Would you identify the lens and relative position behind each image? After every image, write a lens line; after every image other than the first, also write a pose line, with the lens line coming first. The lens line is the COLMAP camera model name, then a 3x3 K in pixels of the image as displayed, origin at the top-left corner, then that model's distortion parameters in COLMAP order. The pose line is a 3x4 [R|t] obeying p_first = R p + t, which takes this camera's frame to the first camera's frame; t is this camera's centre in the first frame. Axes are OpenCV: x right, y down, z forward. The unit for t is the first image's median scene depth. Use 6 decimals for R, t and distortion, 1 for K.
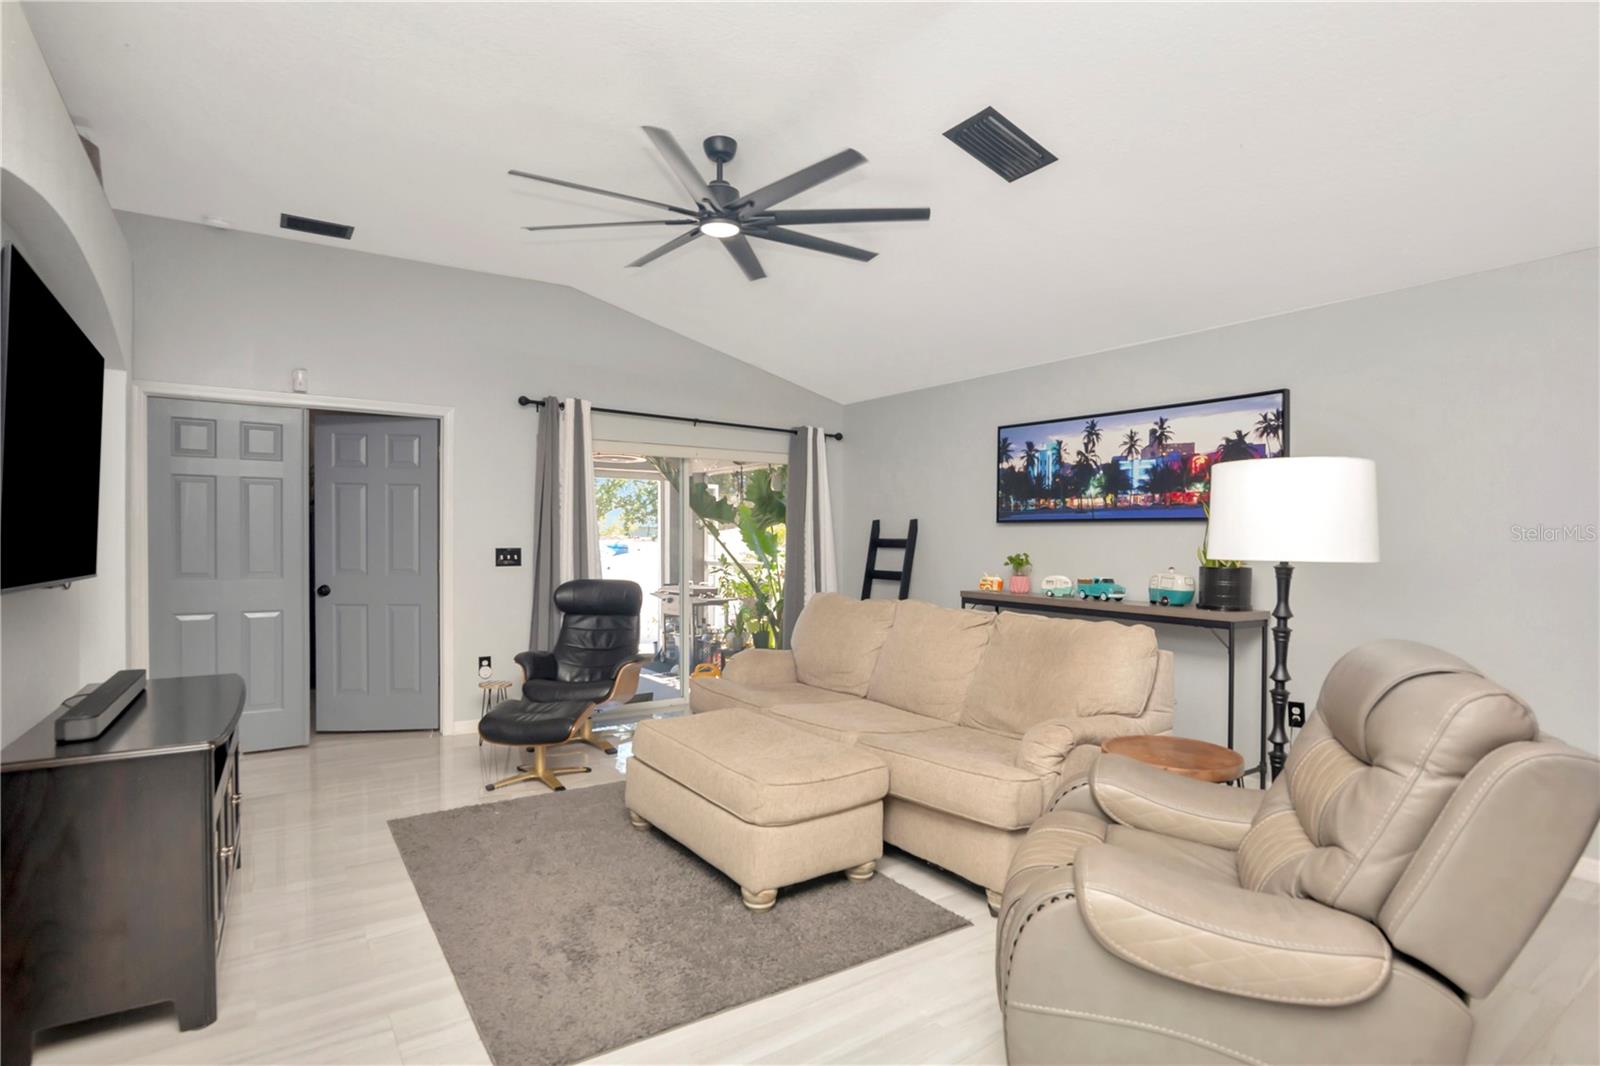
lens RADIAL K [[833.5, 0, 798.2], [0, 833.5, 536.6], [0, 0, 1]] dist [-0.001408, -0.000940]
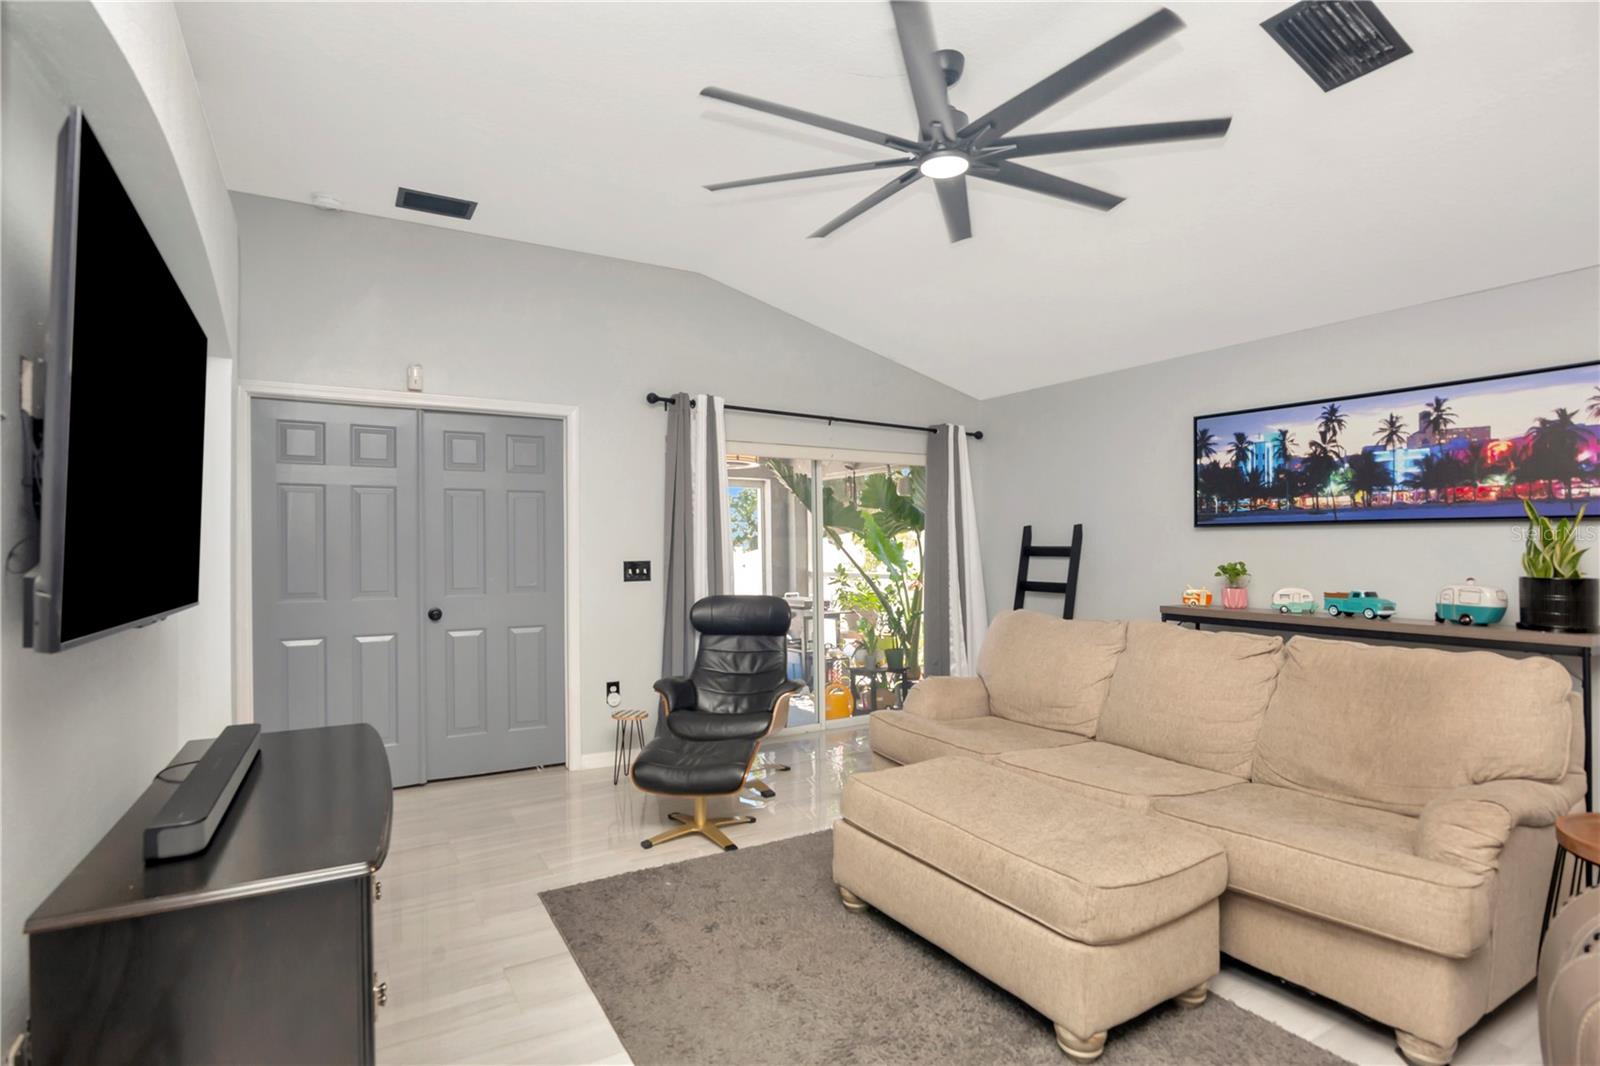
lens RADIAL K [[787.5, 0, 800.0], [0, 787.5, 533.0], [0, 0, 1]] dist [-0.000880, -0.000925]
pose [[0.999158, -0.011125, -0.039486, -0.157902], [0.010542, 0.999833, -0.014942, -0.002446], [0.039646, 0.014513, 0.999108, 0.176758]]
